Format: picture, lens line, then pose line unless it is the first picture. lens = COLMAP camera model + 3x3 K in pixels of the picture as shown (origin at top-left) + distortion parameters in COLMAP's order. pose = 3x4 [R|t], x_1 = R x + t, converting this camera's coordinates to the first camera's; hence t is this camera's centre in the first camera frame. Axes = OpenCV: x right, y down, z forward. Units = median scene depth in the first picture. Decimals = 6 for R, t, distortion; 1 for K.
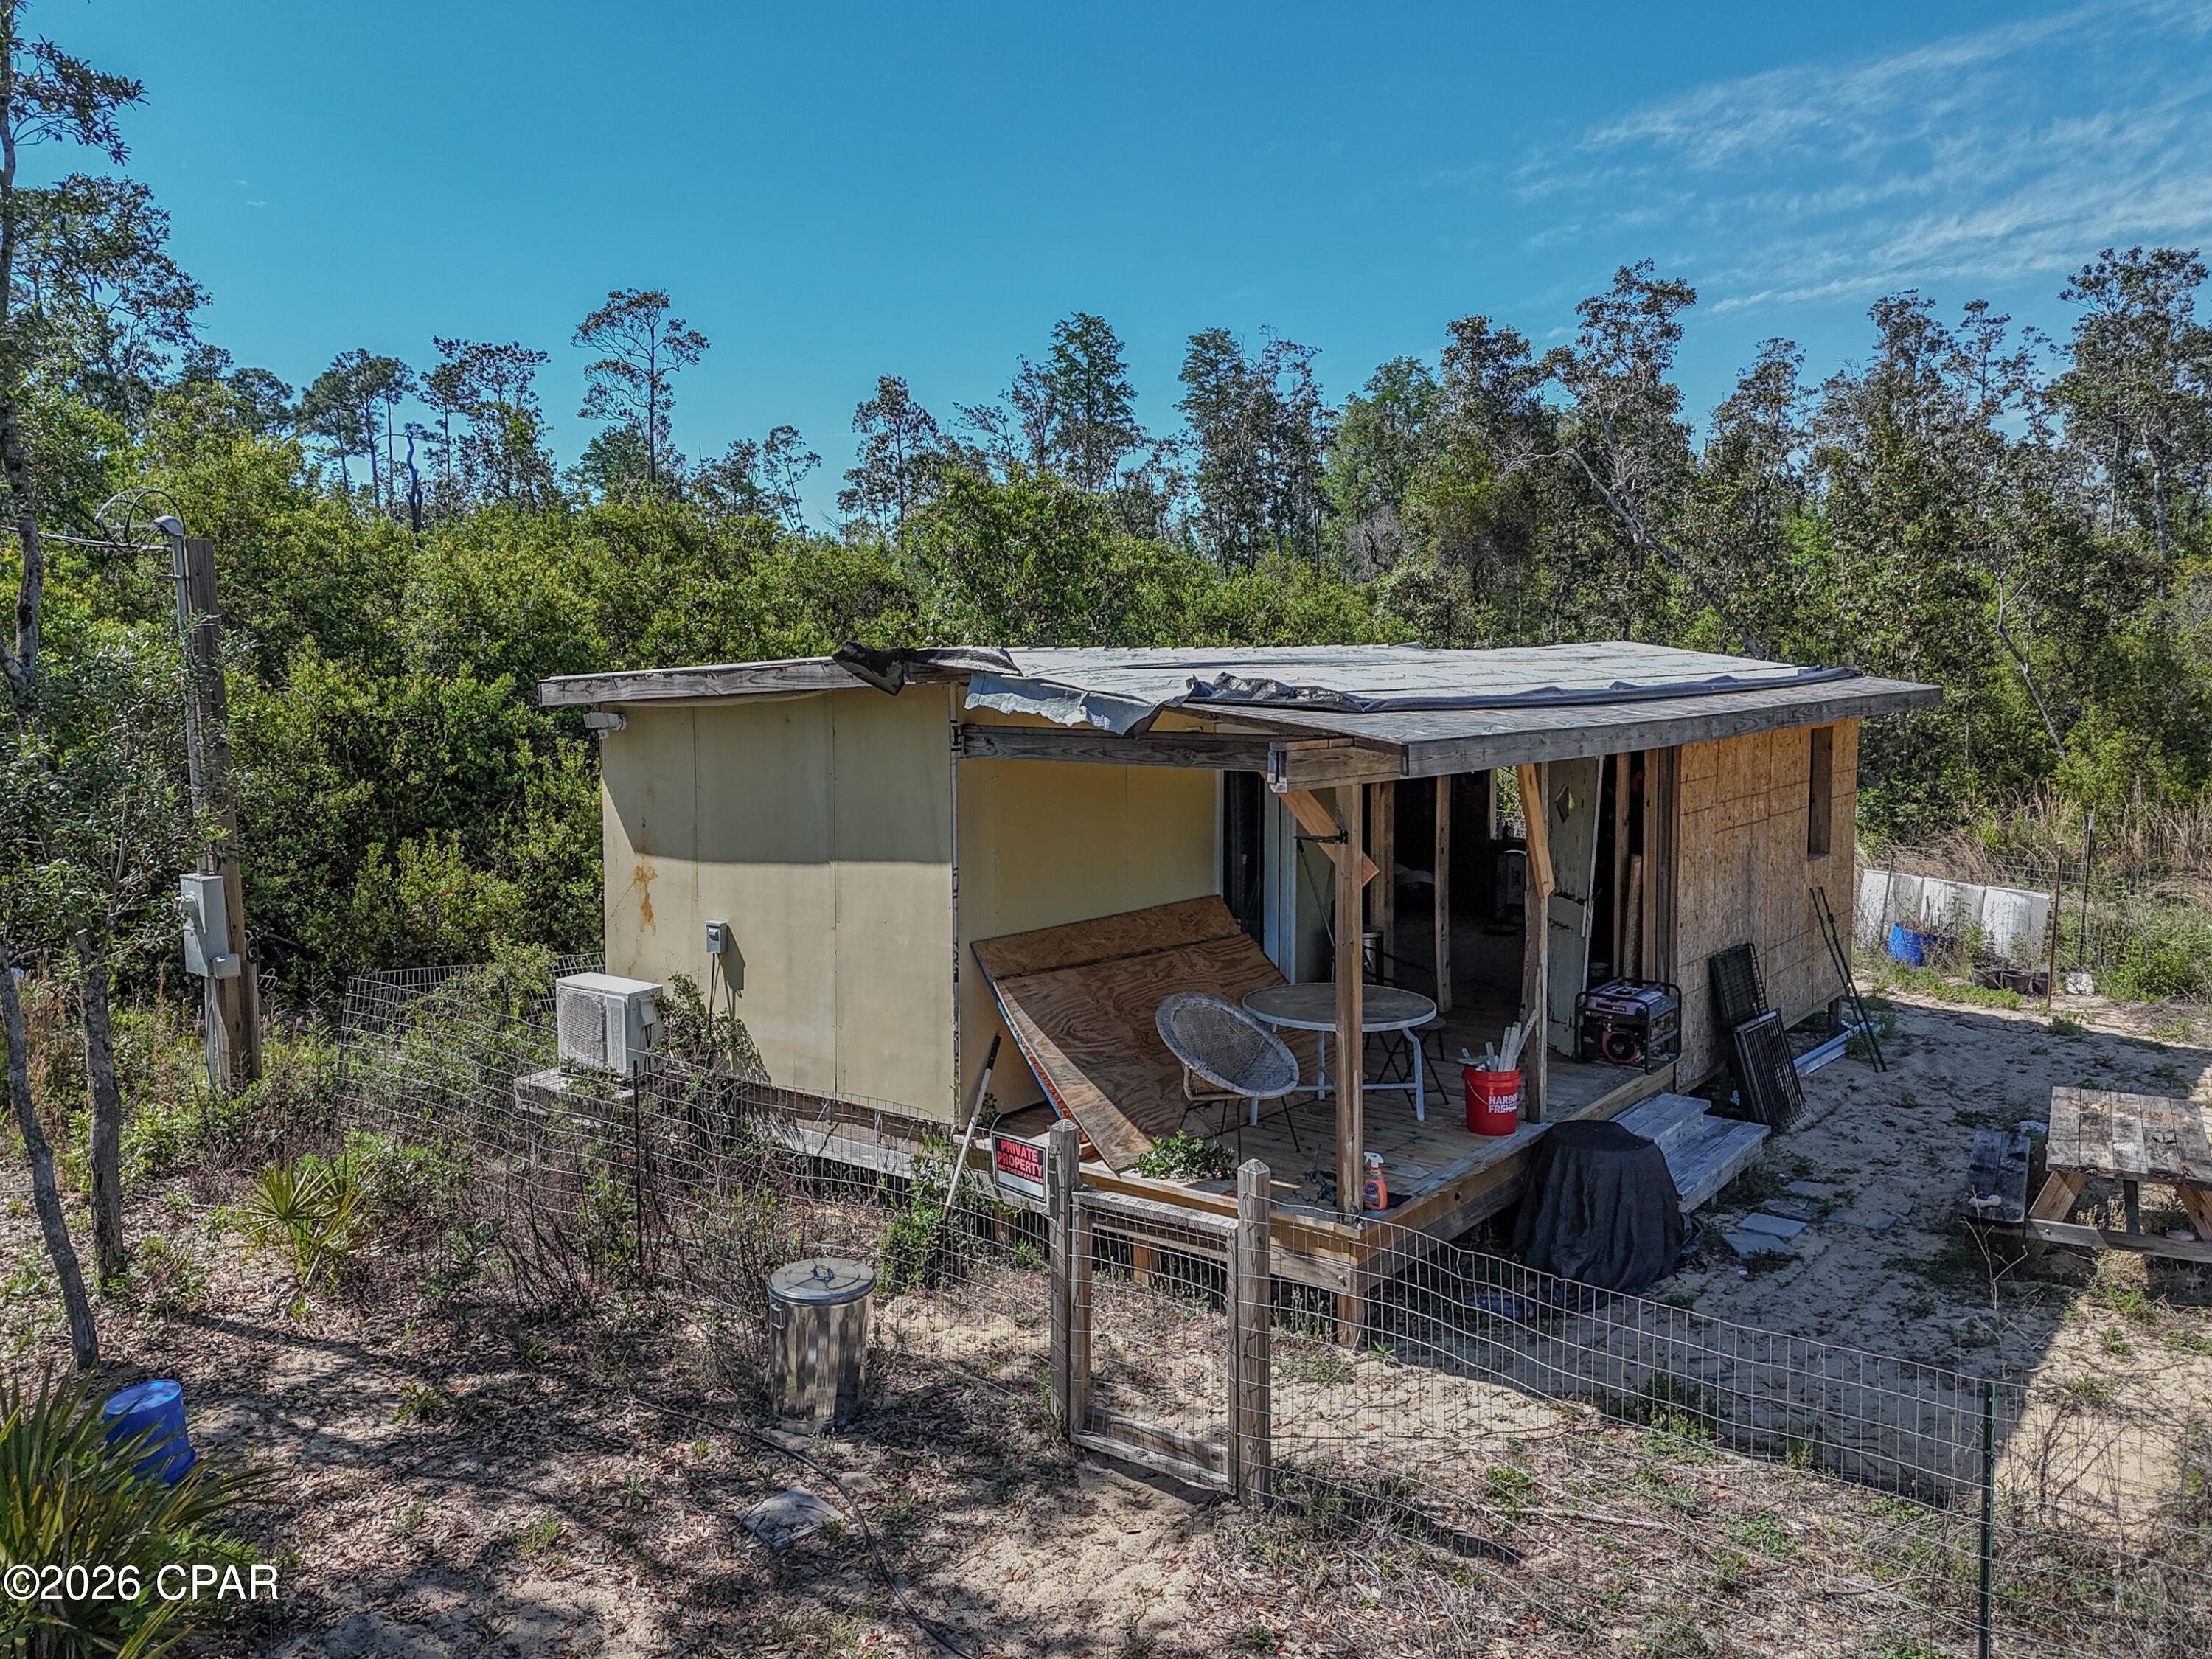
lens RADIAL K [[1647.3, 0, 1095.5], [0, 1647.3, 826.3], [0, 0, 1]] dist [0.043748, -0.006186]
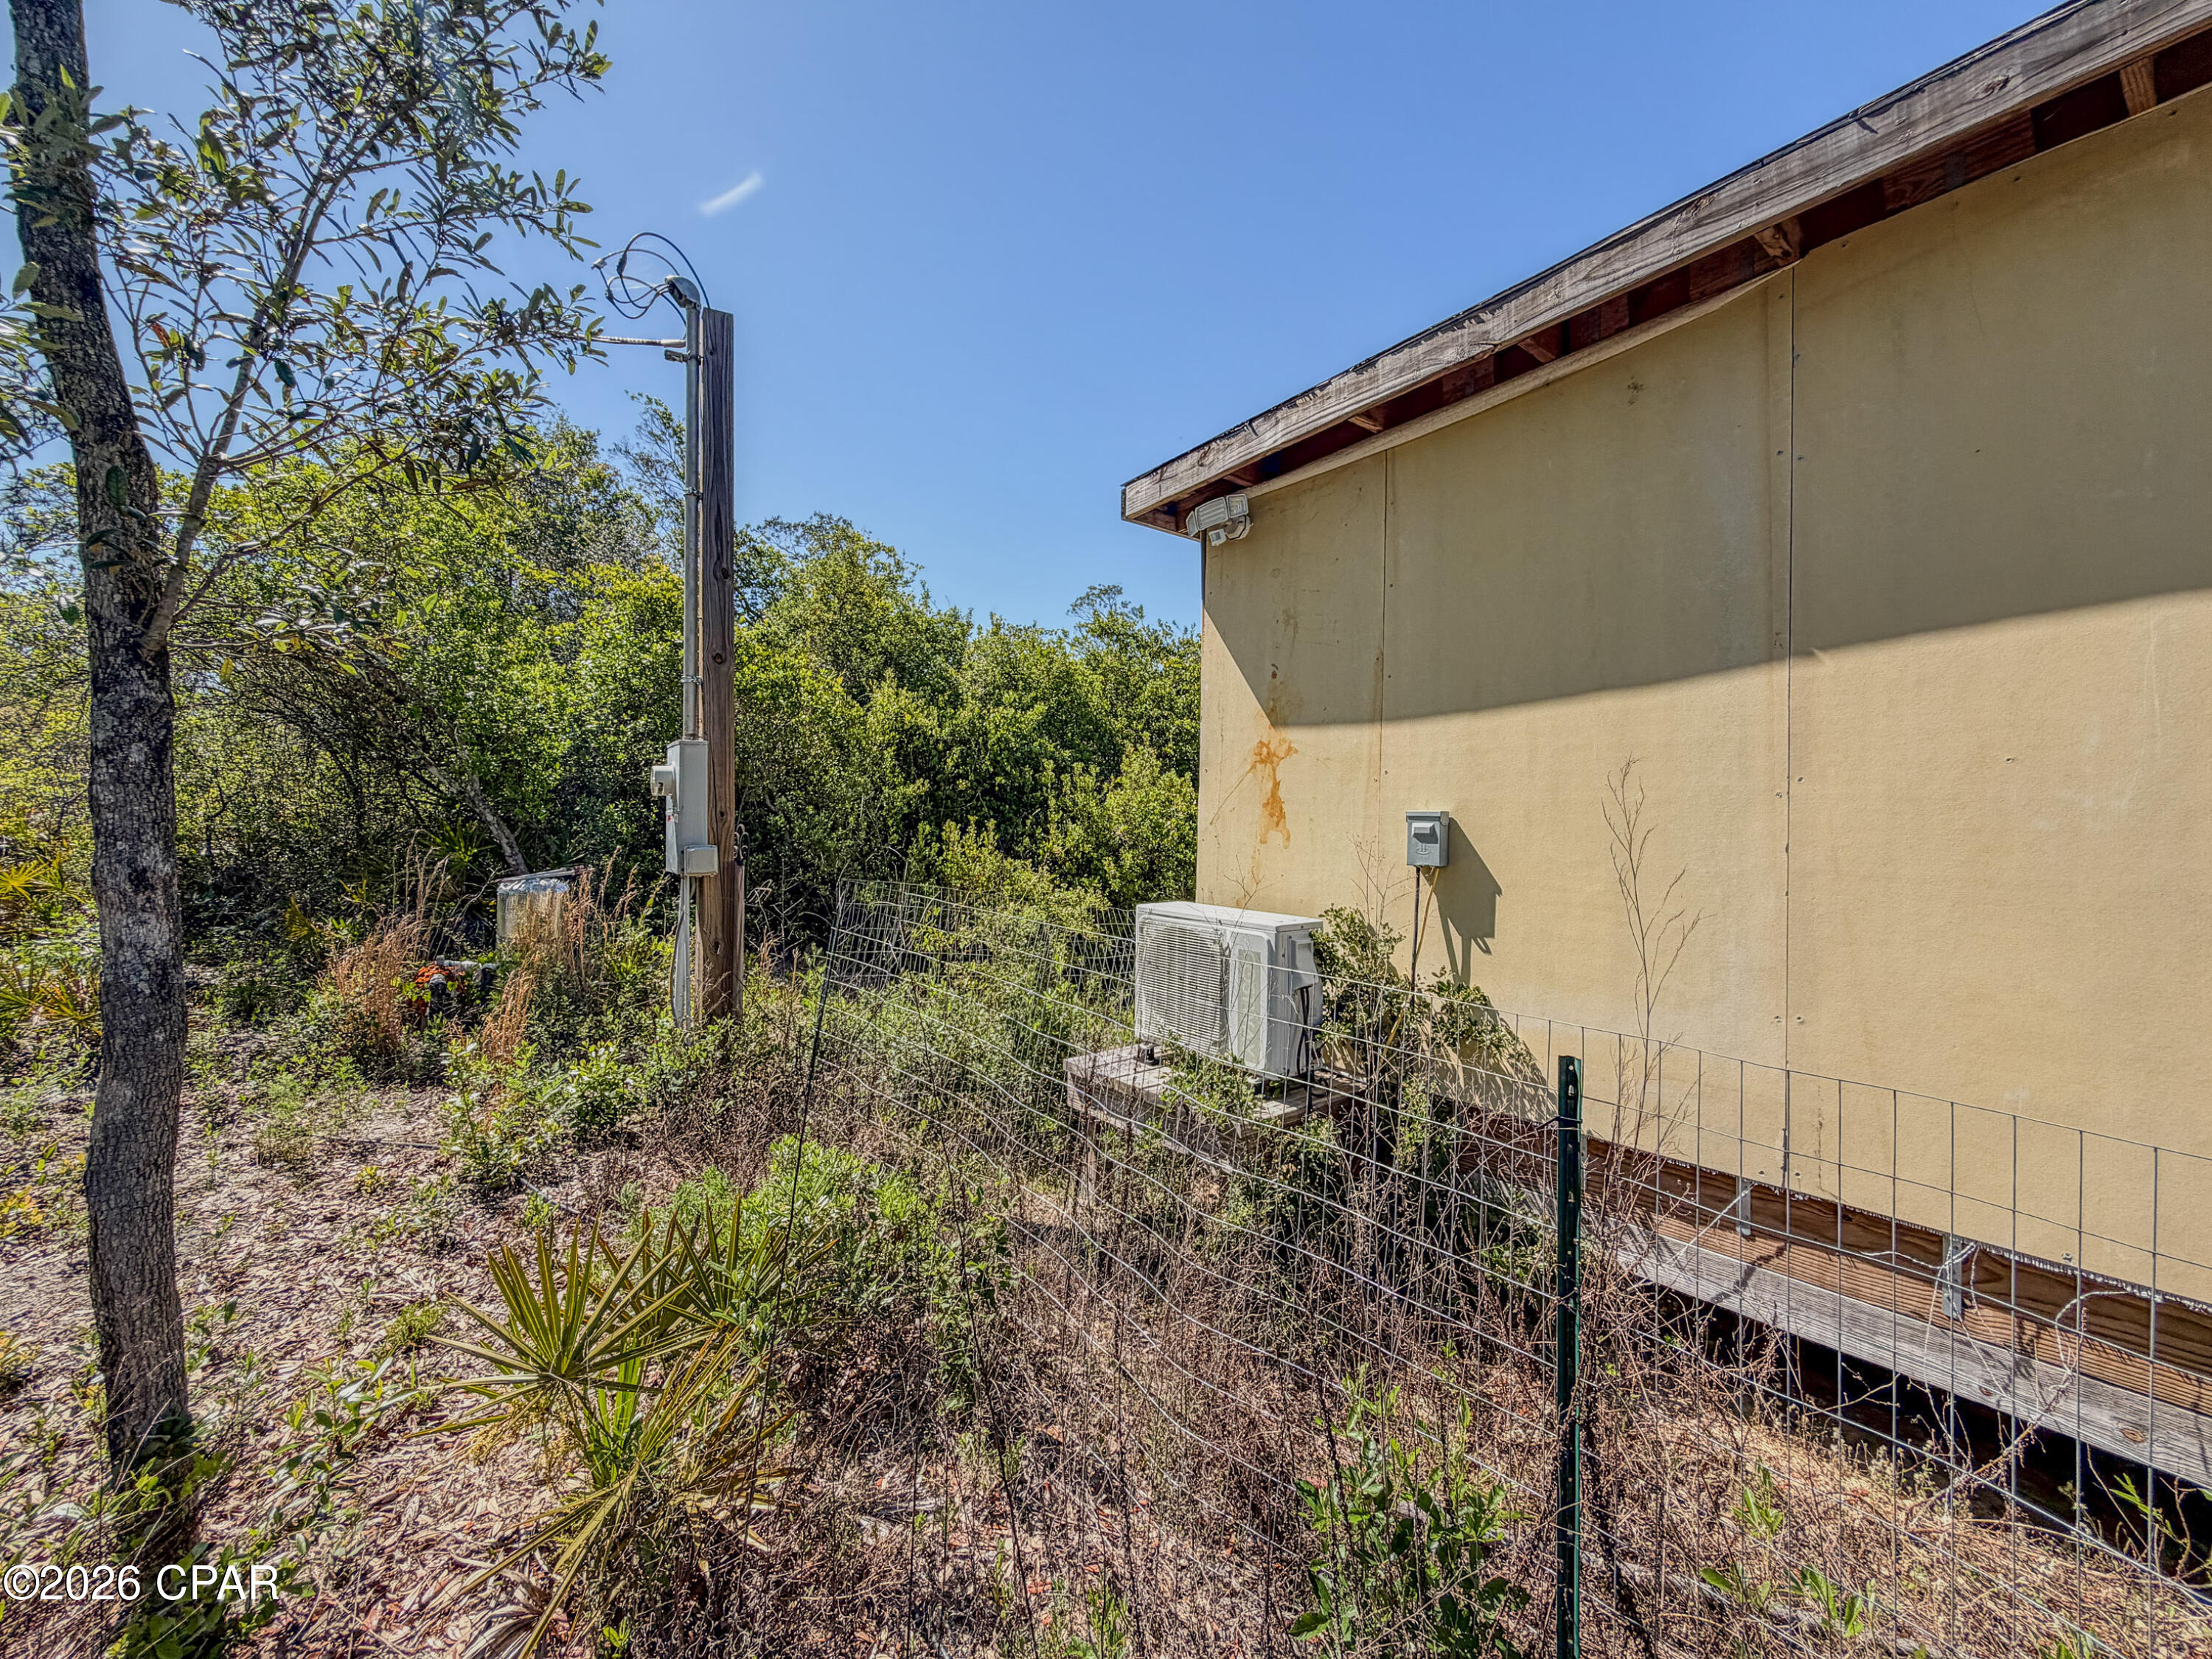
lens RADIAL K [[897.4, 0, 1028.2], [0, 897.4, 846.7], [0, 0, 1]] dist [0.001839, -0.000006]
pose [[0.947749, 0.028400, -0.317750, -0.254223], [-0.055089, 0.995636, -0.075326, 0.097263], [0.314225, 0.088894, 0.945178, 0.654253]]
